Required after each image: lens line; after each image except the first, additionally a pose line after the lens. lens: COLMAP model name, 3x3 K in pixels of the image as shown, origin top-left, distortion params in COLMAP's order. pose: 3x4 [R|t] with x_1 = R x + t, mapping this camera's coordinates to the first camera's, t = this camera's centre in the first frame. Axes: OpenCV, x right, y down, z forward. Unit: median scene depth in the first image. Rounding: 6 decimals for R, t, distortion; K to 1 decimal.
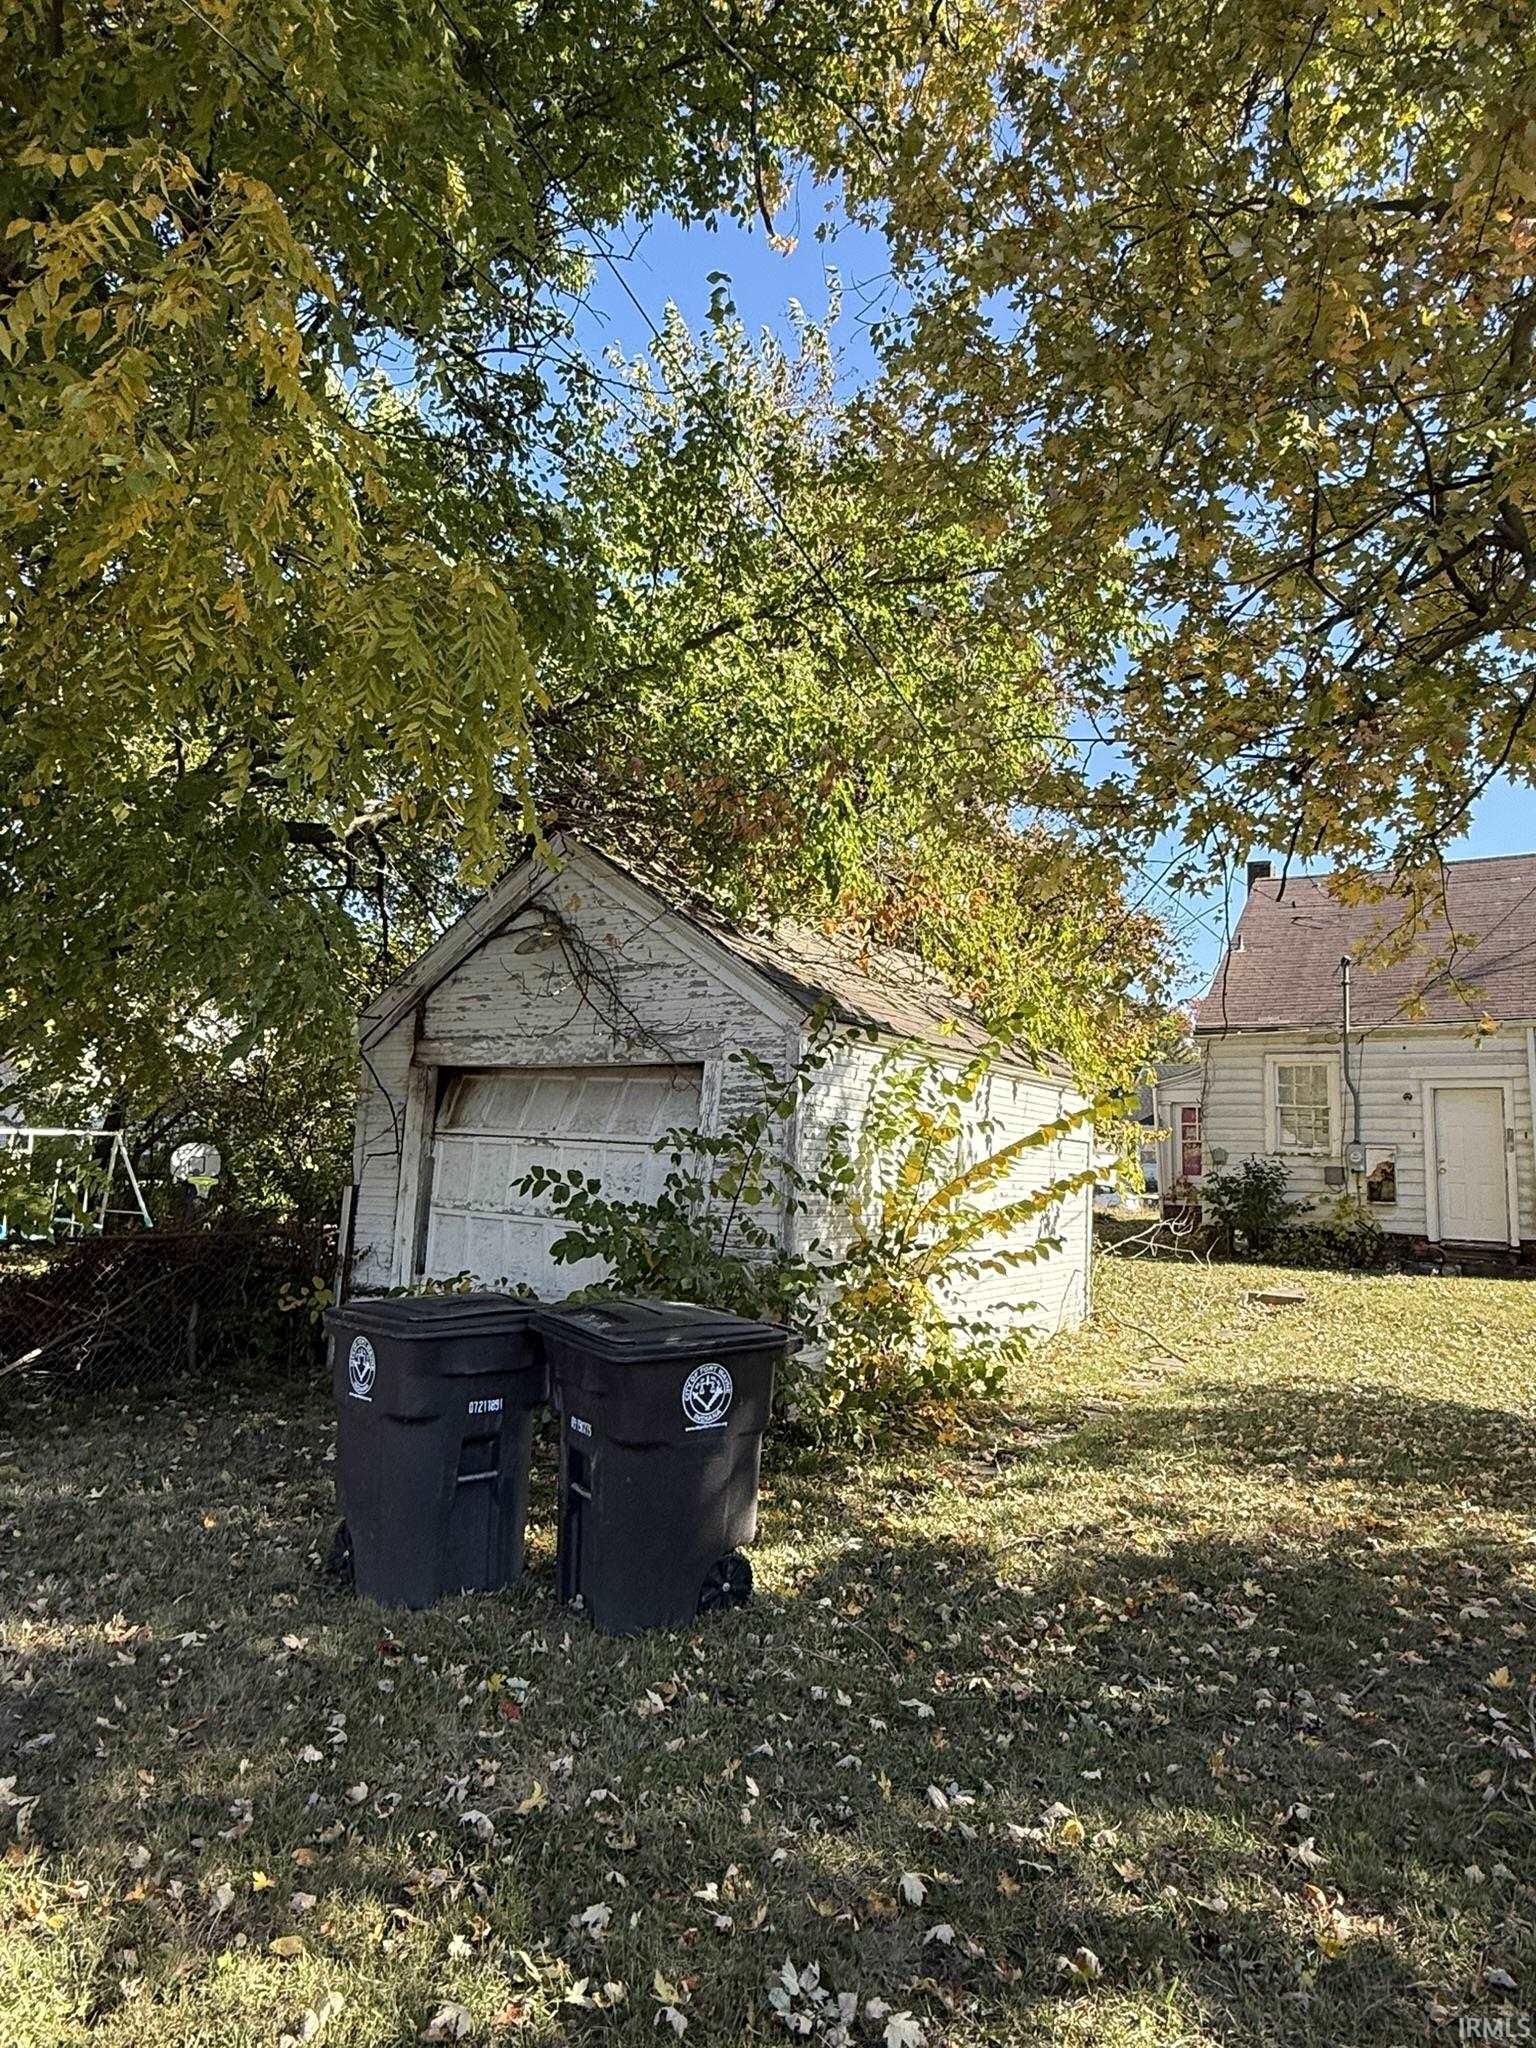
lens RADIAL K [[1292.1, 0, 762.7], [0, 1292.1, 1012.7], [0, 0, 1]] dist [-0.001291, 0.002493]
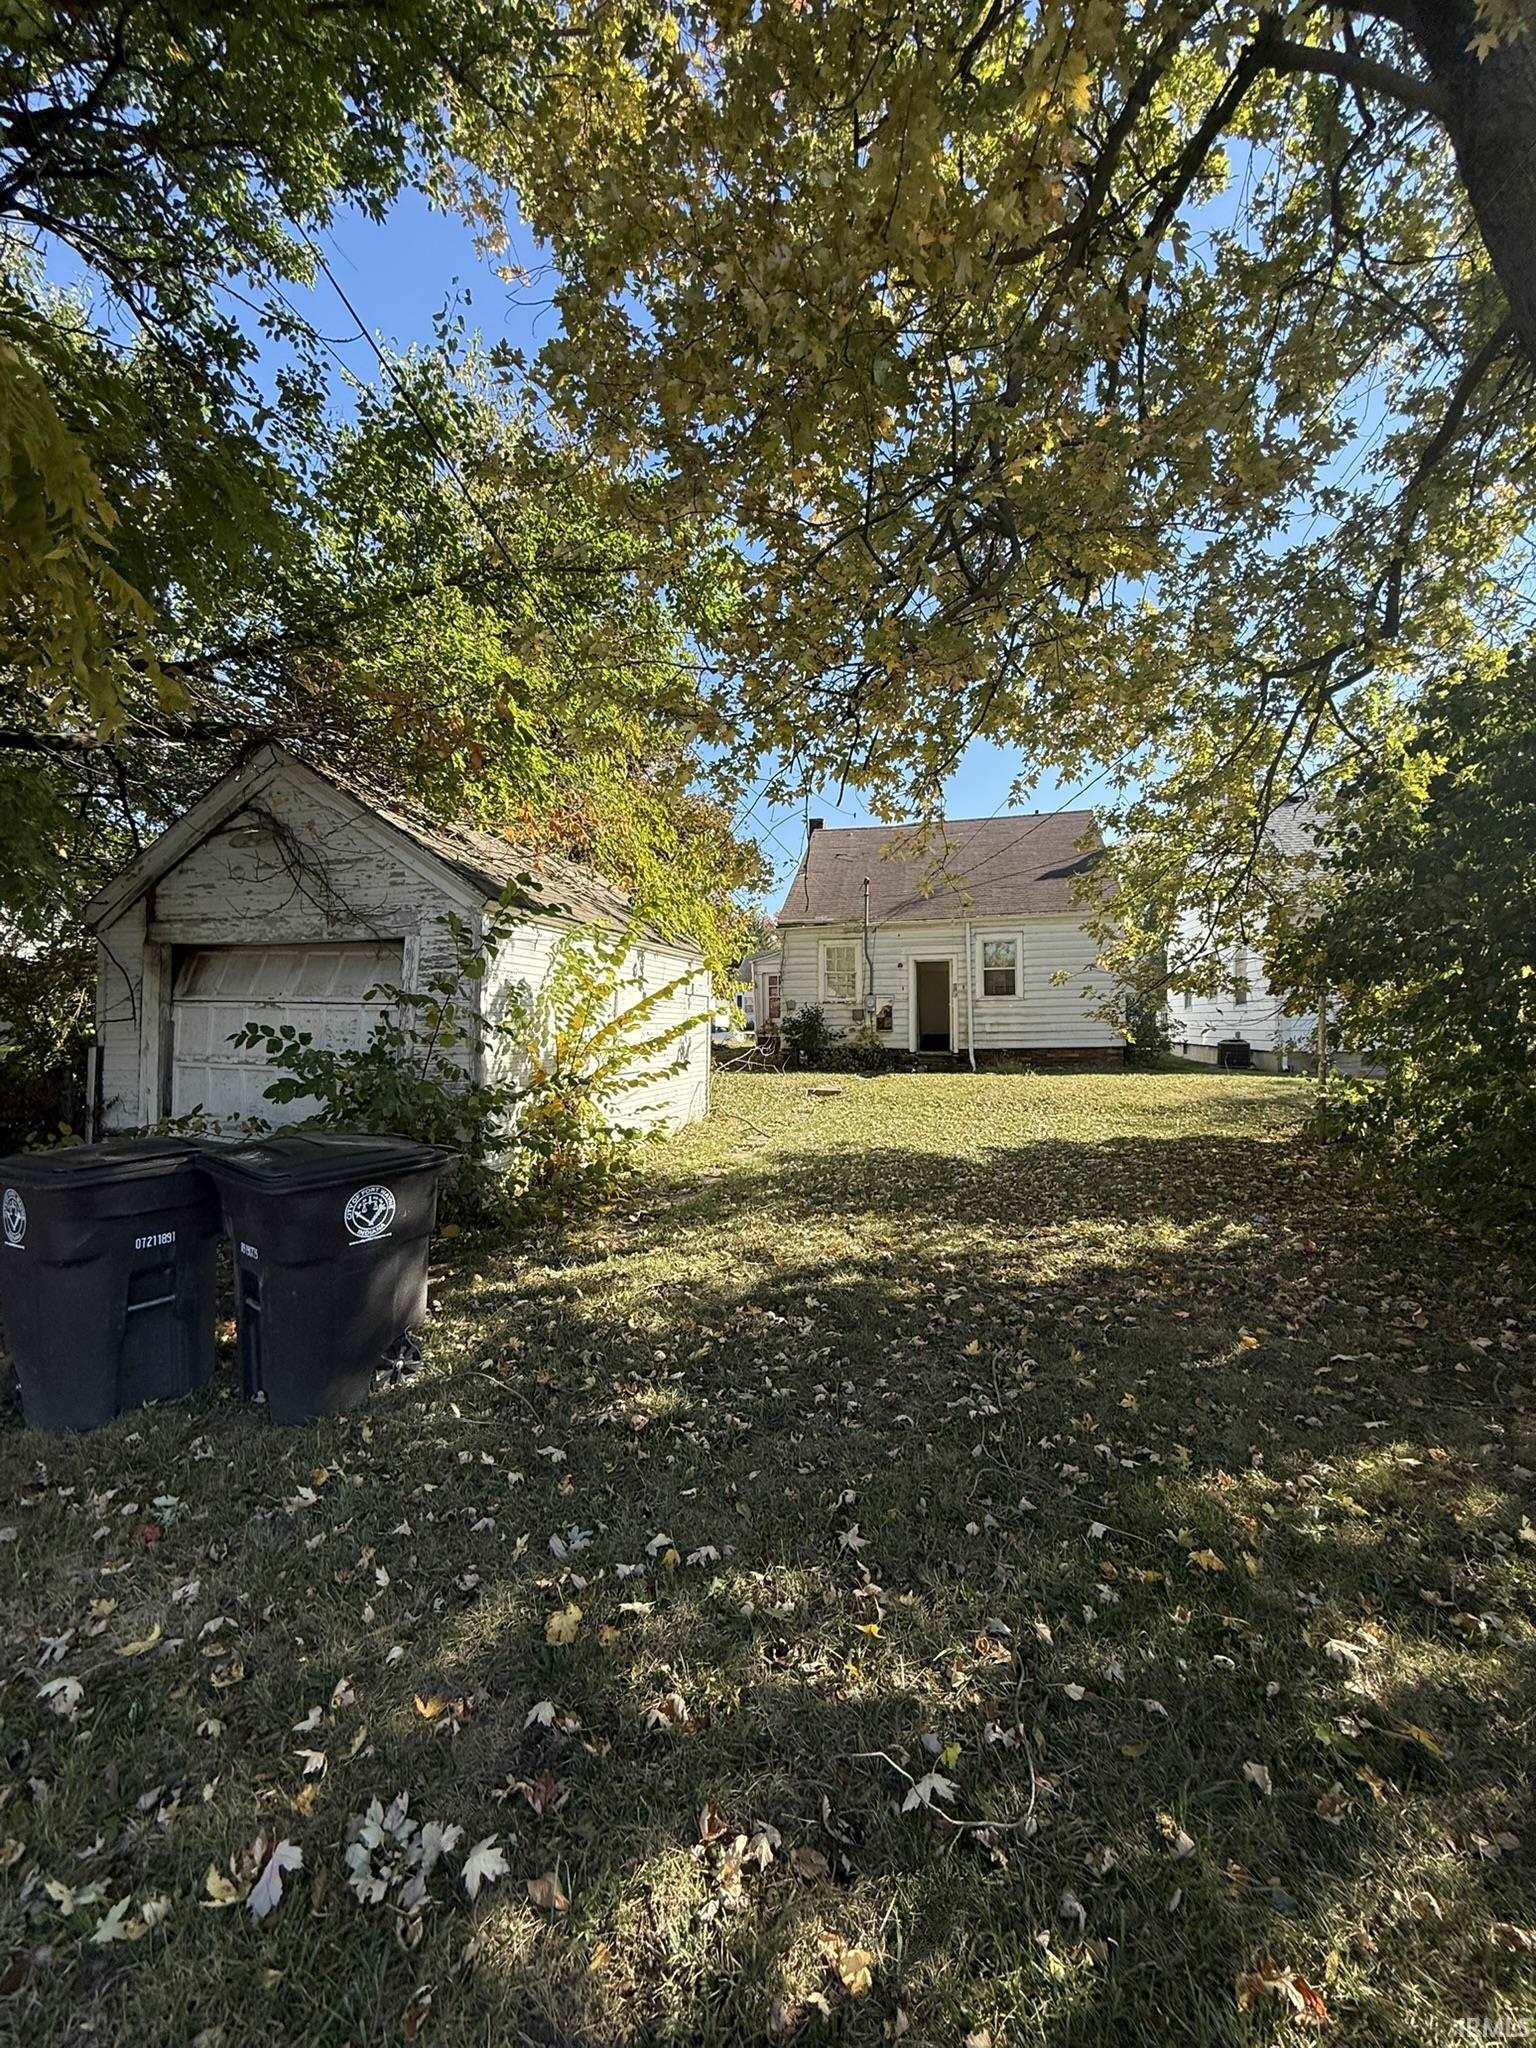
lens RADIAL K [[810.7, 0, 768.0], [0, 810.7, 1024.0], [0, 0, 1]] dist [0.000471, -0.000012]
pose [[0.951963, -0.034465, 0.304267, 0.041871], [-0.003441, 0.992379, 0.123174, 0.020483], [-0.306193, -0.118304, 0.944590, 0.119627]]
